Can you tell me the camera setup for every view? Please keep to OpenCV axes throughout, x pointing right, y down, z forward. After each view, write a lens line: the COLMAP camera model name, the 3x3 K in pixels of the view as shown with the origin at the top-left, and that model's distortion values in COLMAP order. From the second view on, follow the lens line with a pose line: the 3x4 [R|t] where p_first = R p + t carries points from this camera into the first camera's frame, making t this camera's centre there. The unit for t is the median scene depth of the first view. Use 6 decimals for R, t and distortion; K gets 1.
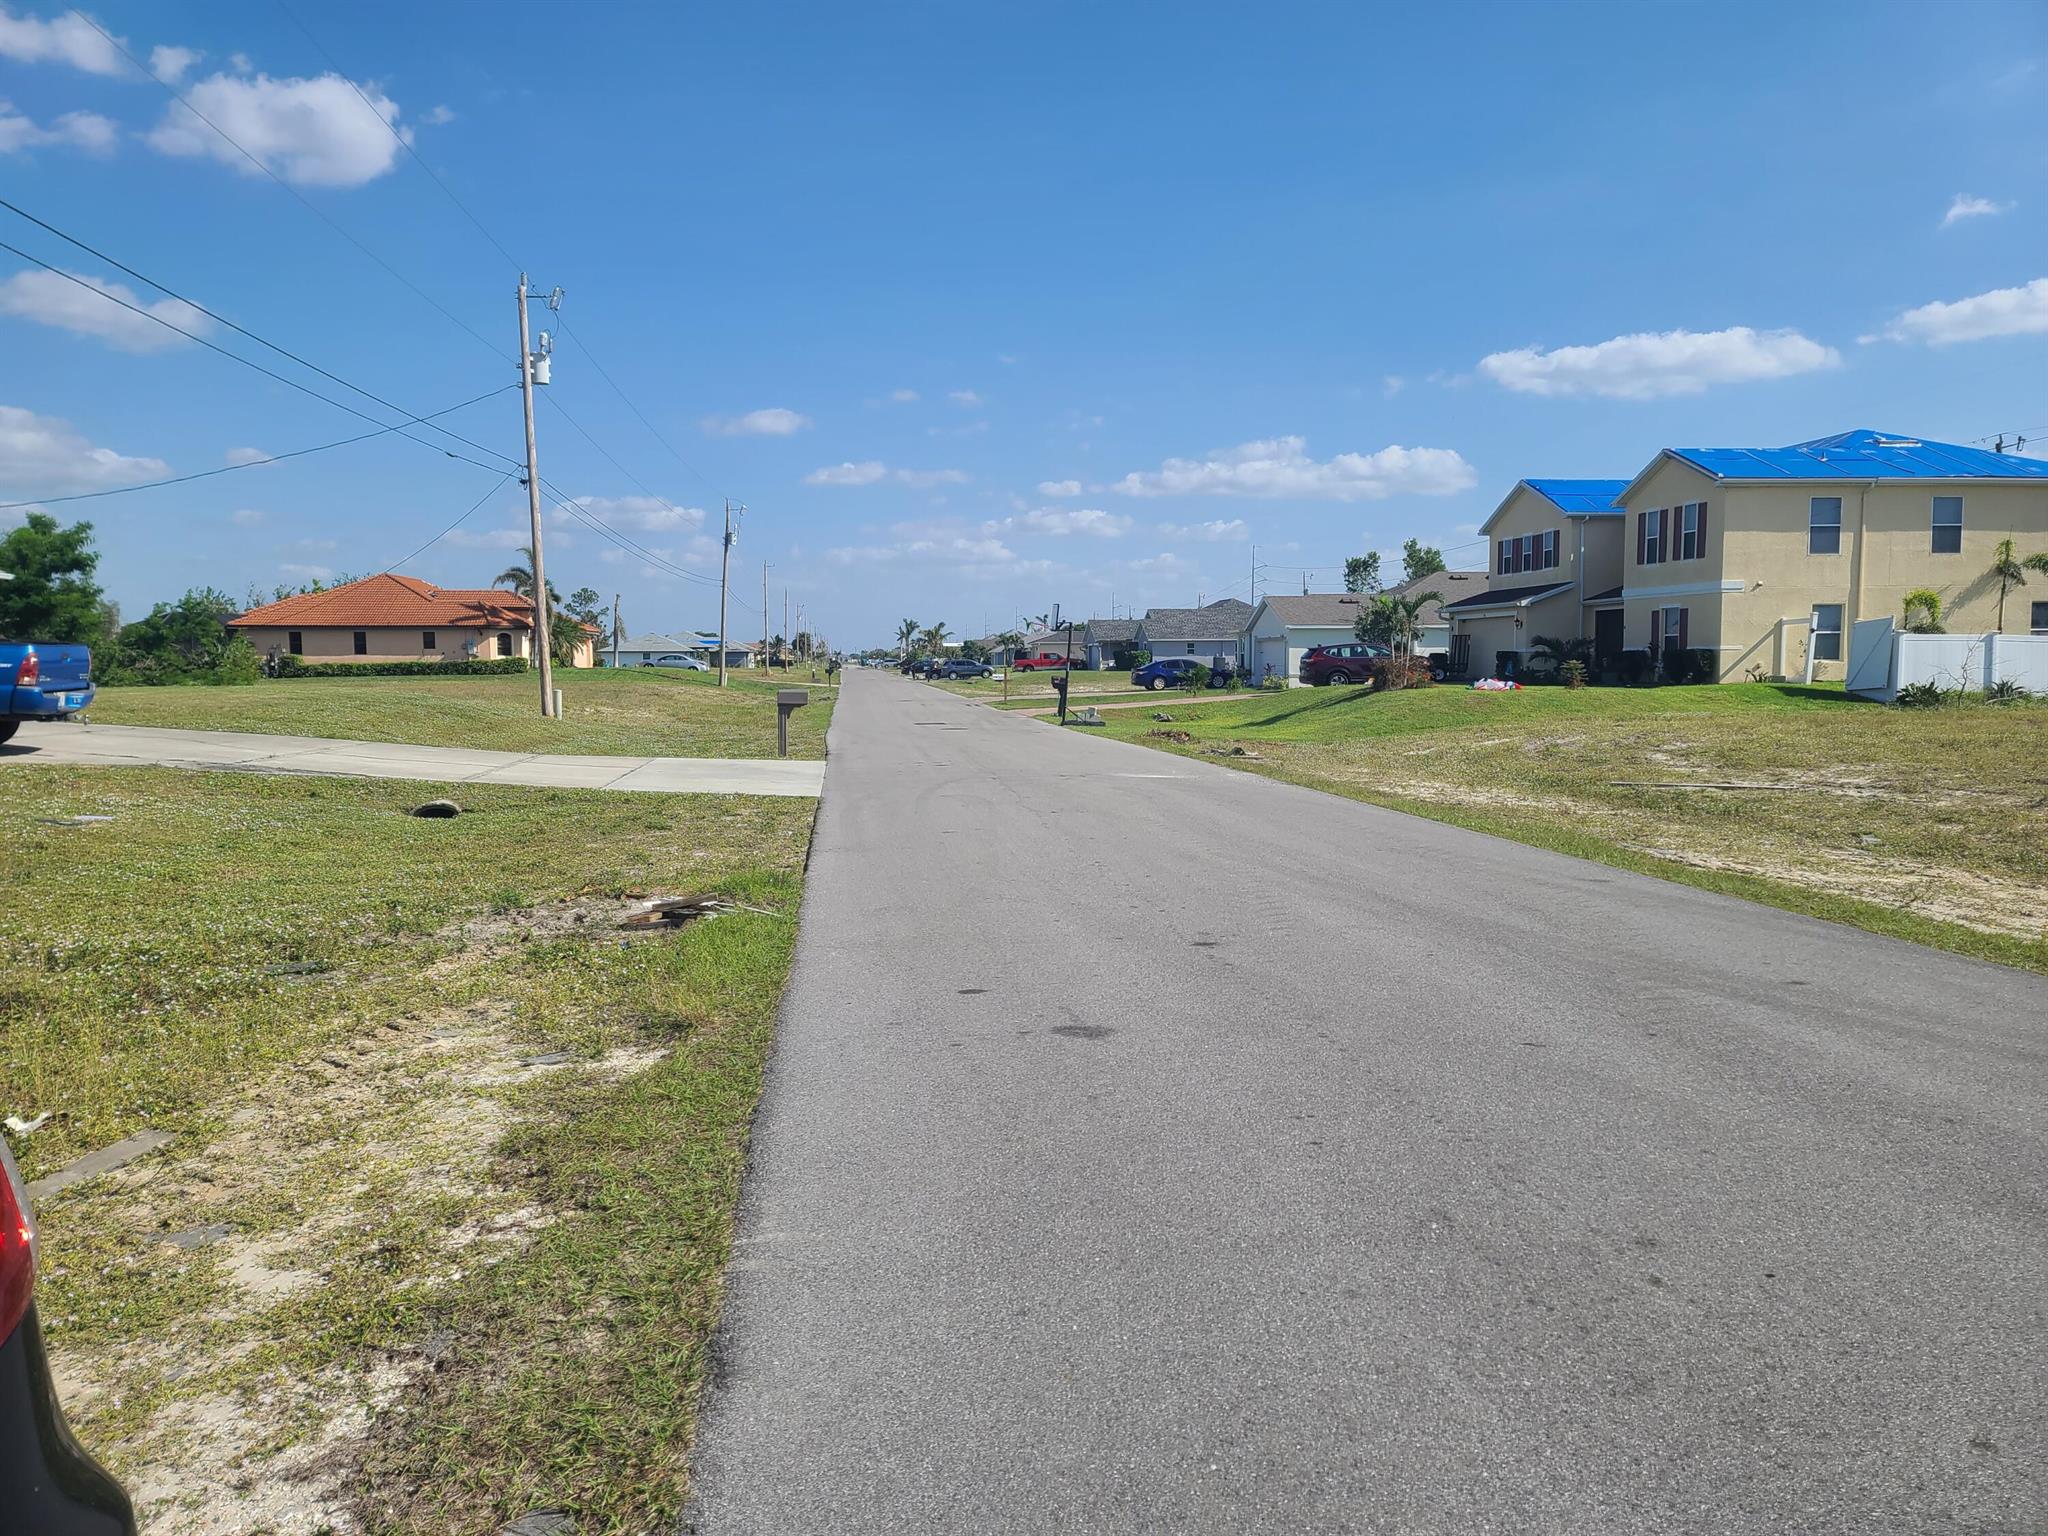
lens RADIAL K [[1480.2, 0, 1026.3], [0, 1480.2, 768.4], [0, 0, 1]] dist [0.089979, -0.073532]
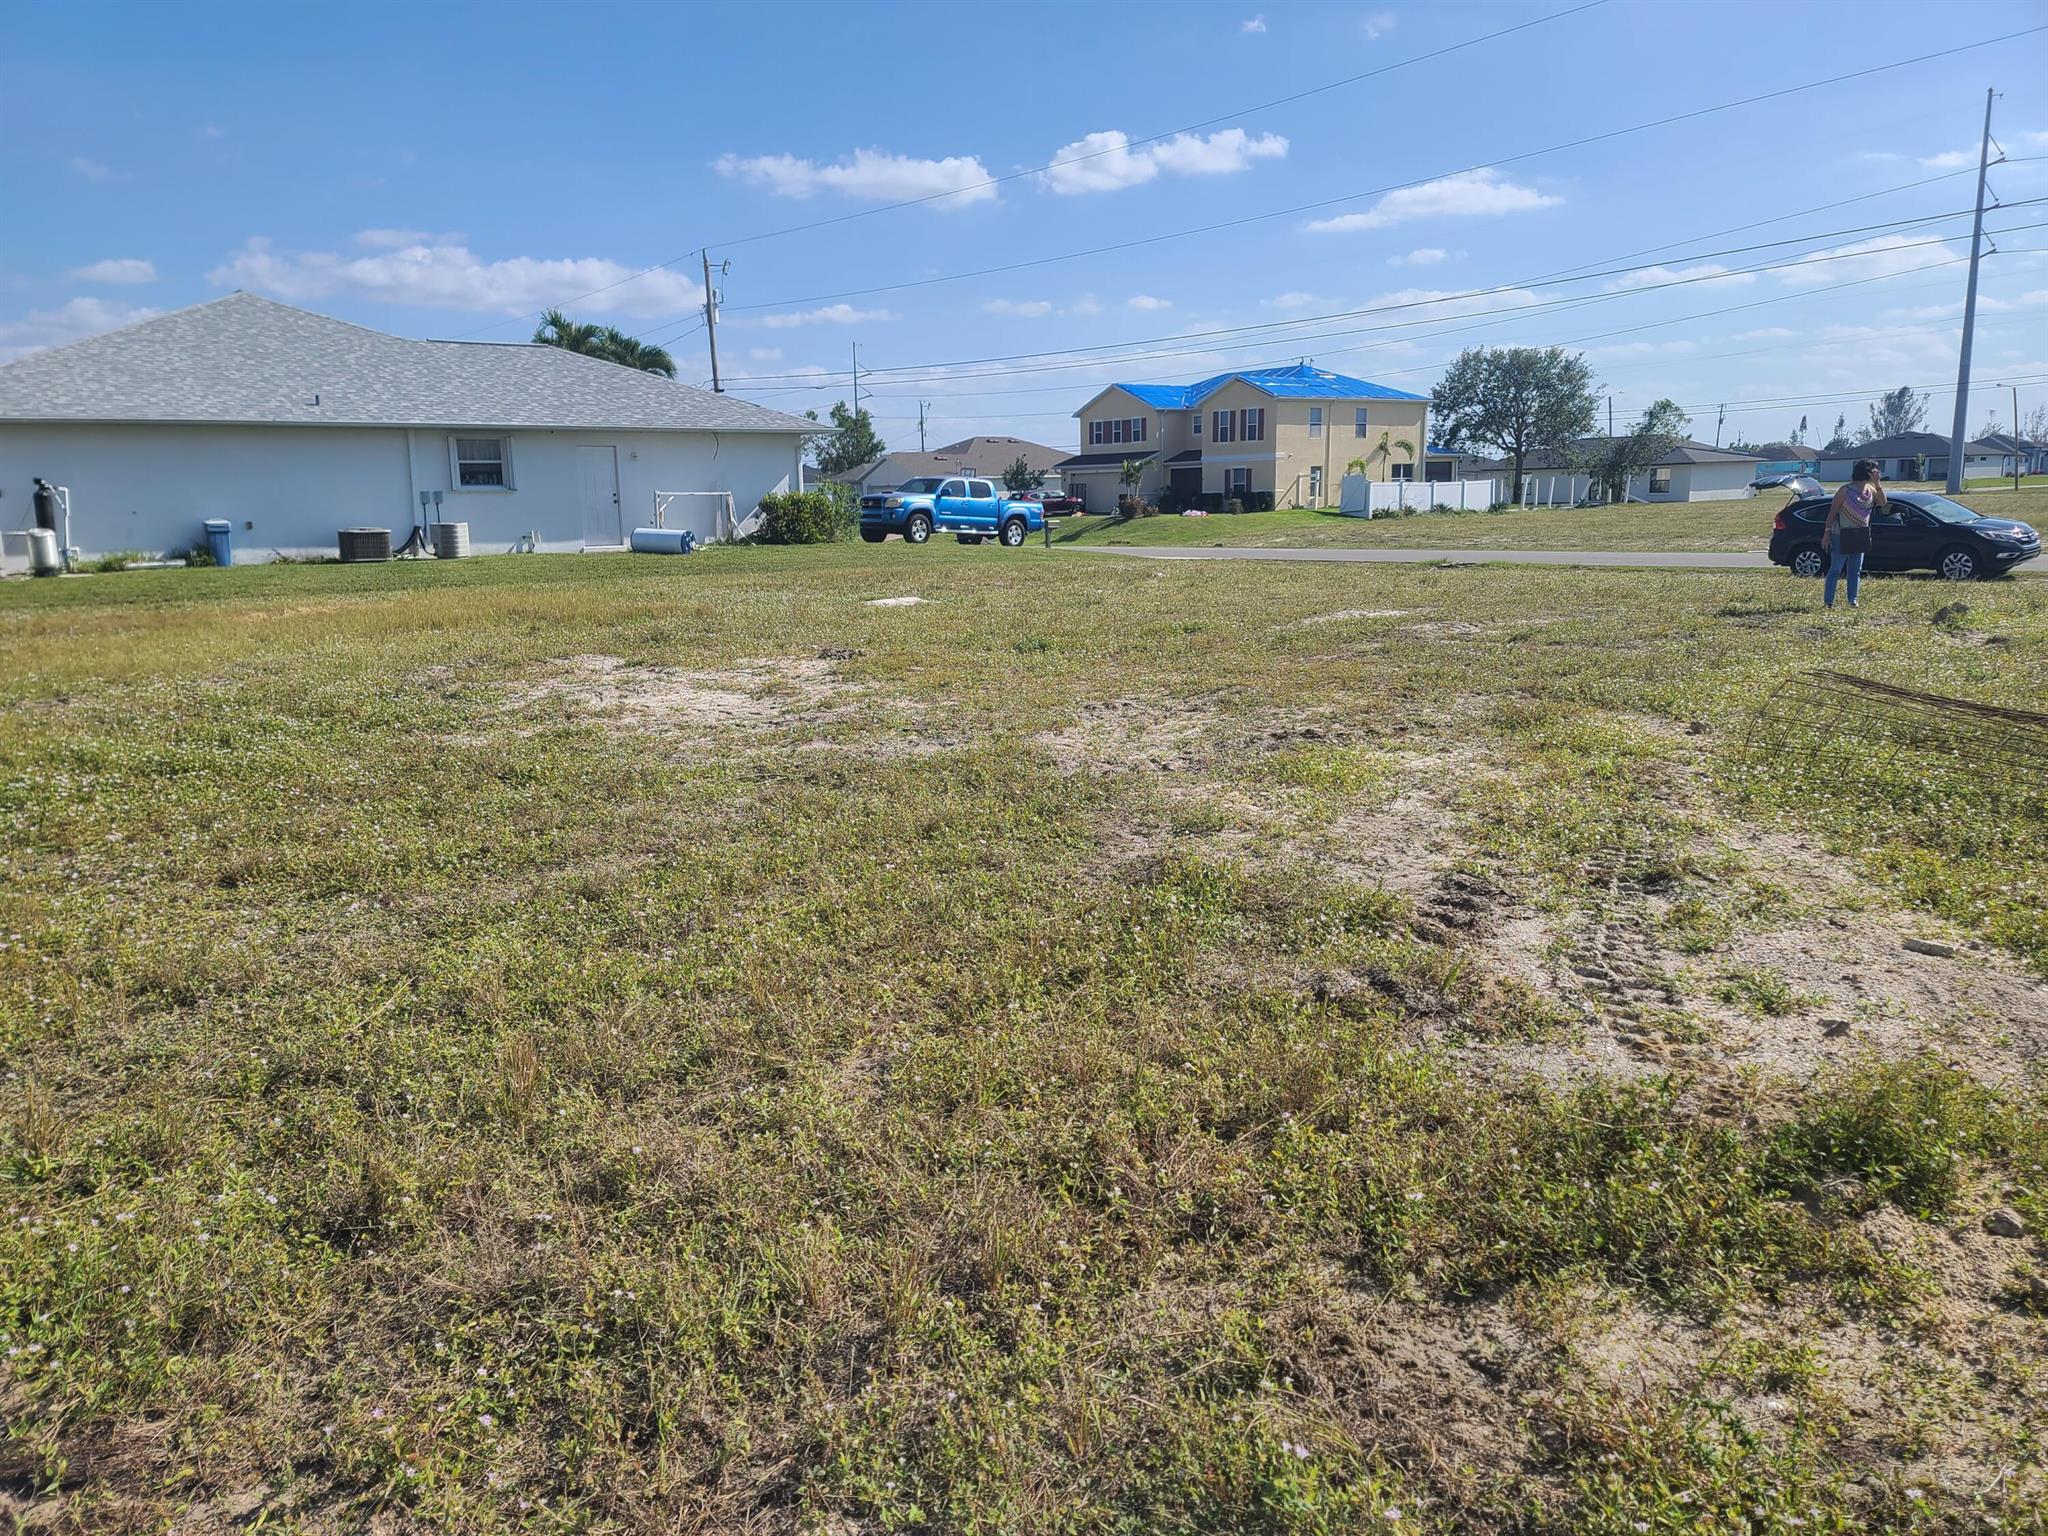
lens RADIAL K [[1480.2, 0, 1013.3], [0, 1480.2, 768.4], [0, 0, 1]] dist [0.089979, -0.073532]
pose [[0.849272, -0.113799, 0.515545, -0.765299], [0.059171, 0.990858, 0.121243, 0.016616], [-0.524630, -0.072463, 0.848241, -0.387900]]
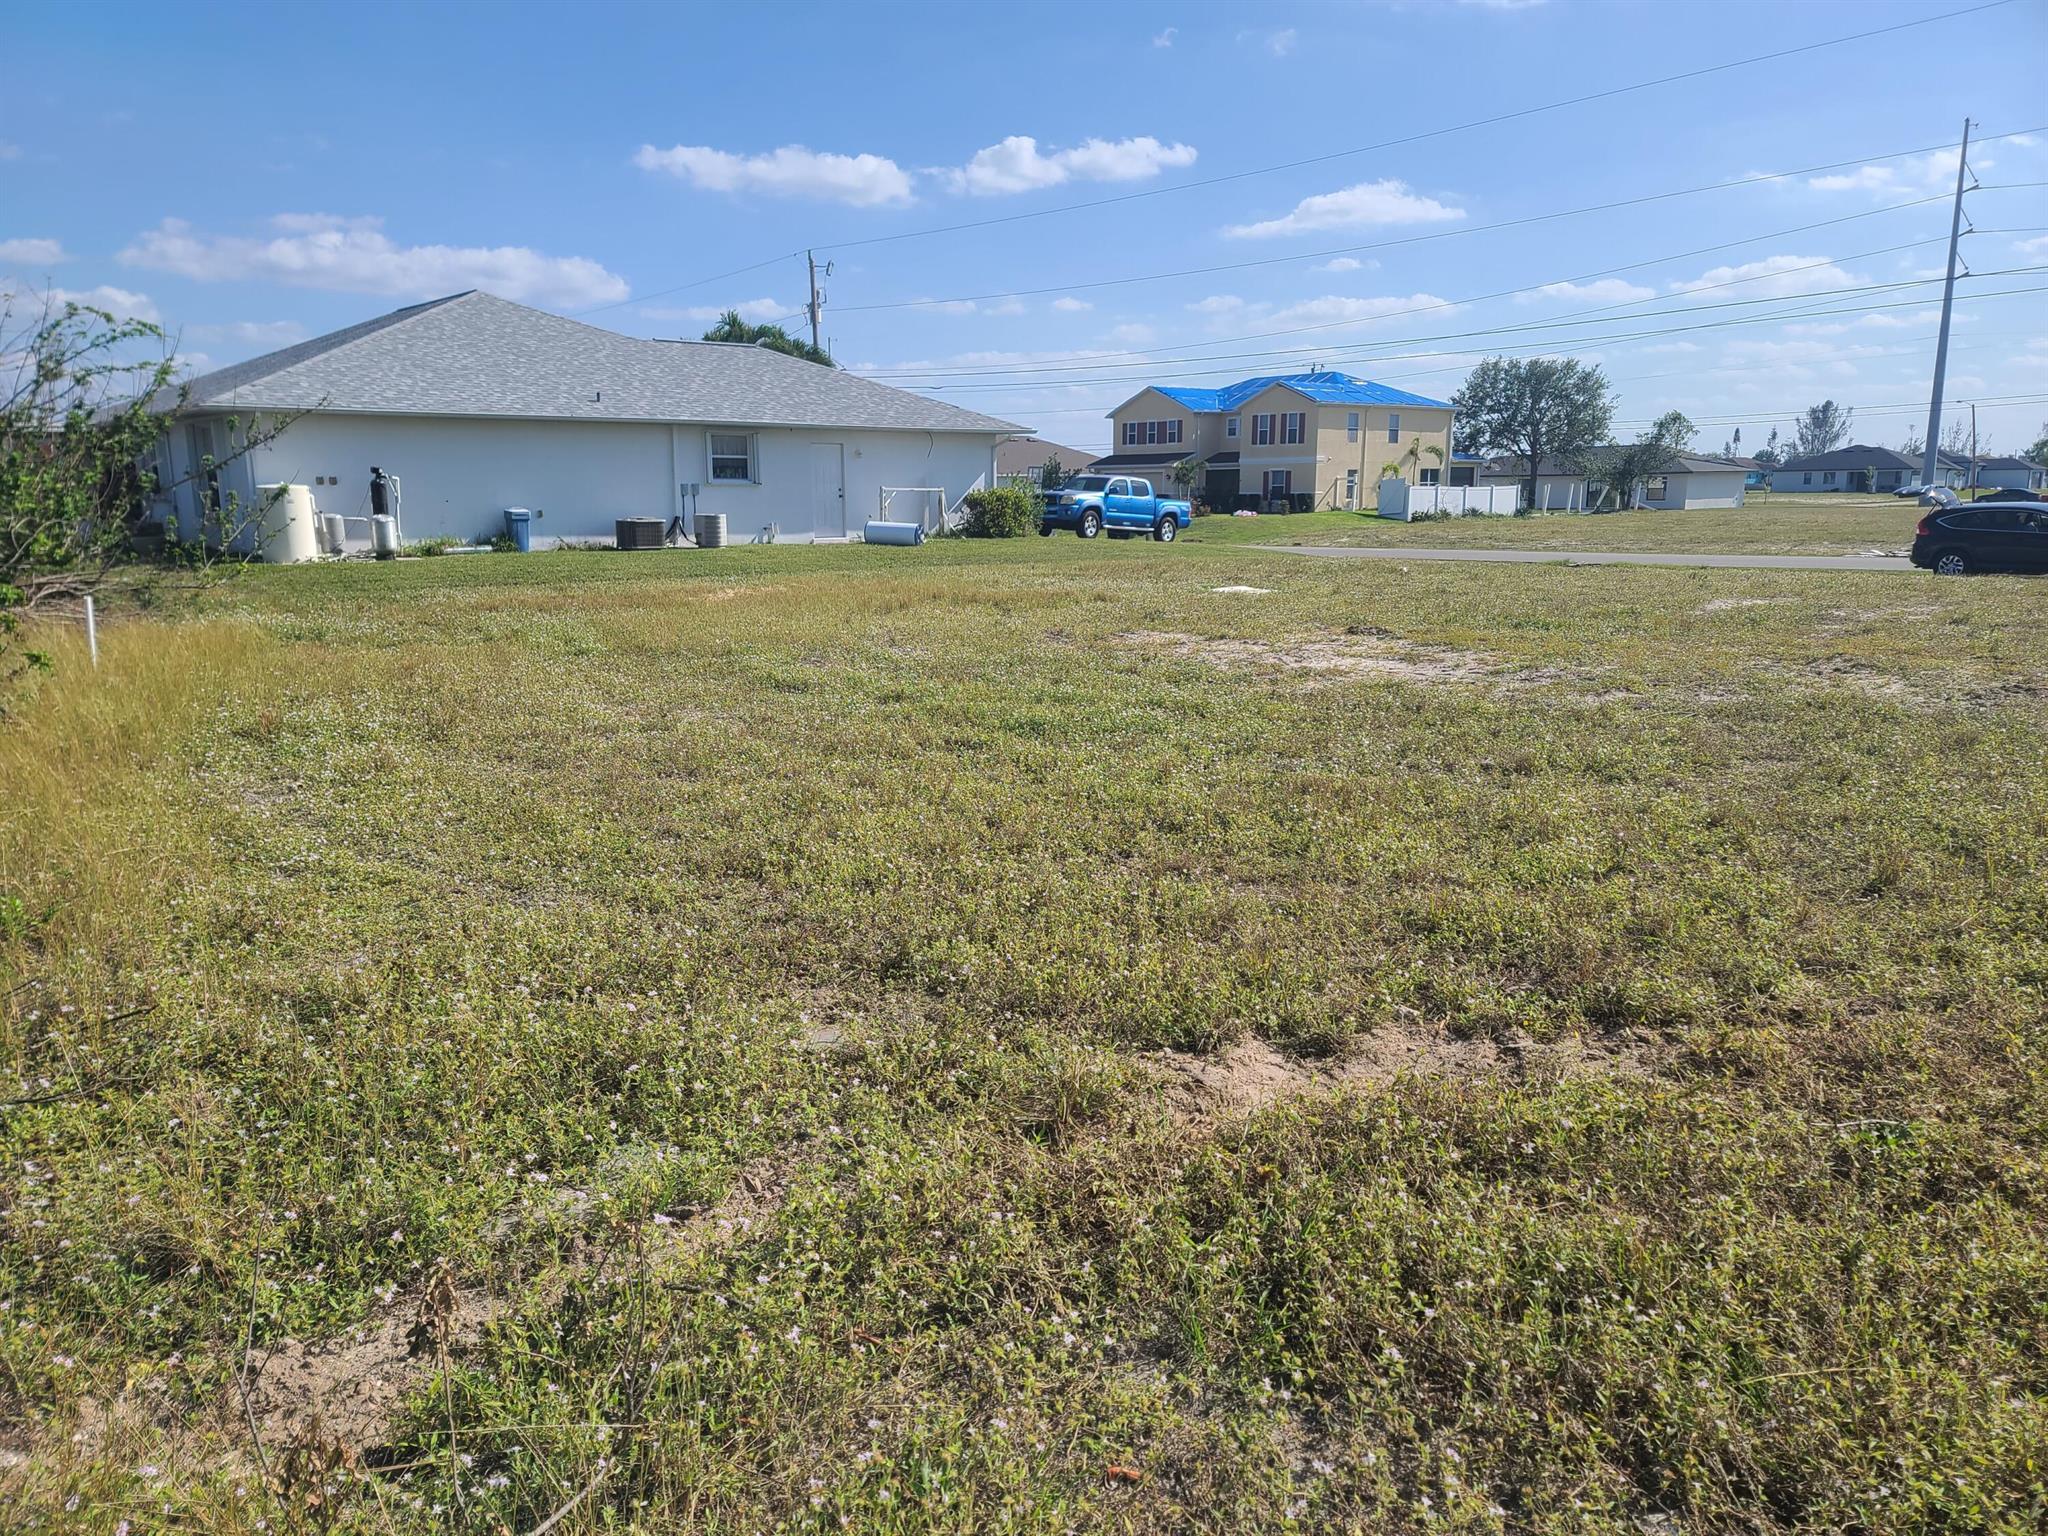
lens RADIAL K [[1480.2, 0, 1000.4], [0, 1480.2, 765.8], [0, 0, 1]] dist [0.089979, -0.073532]
pose [[0.828391, -0.107069, 0.549822, -0.913410], [0.046740, 0.991351, 0.122629, 0.012348], [-0.558196, -0.075886, 0.826231, -0.348210]]
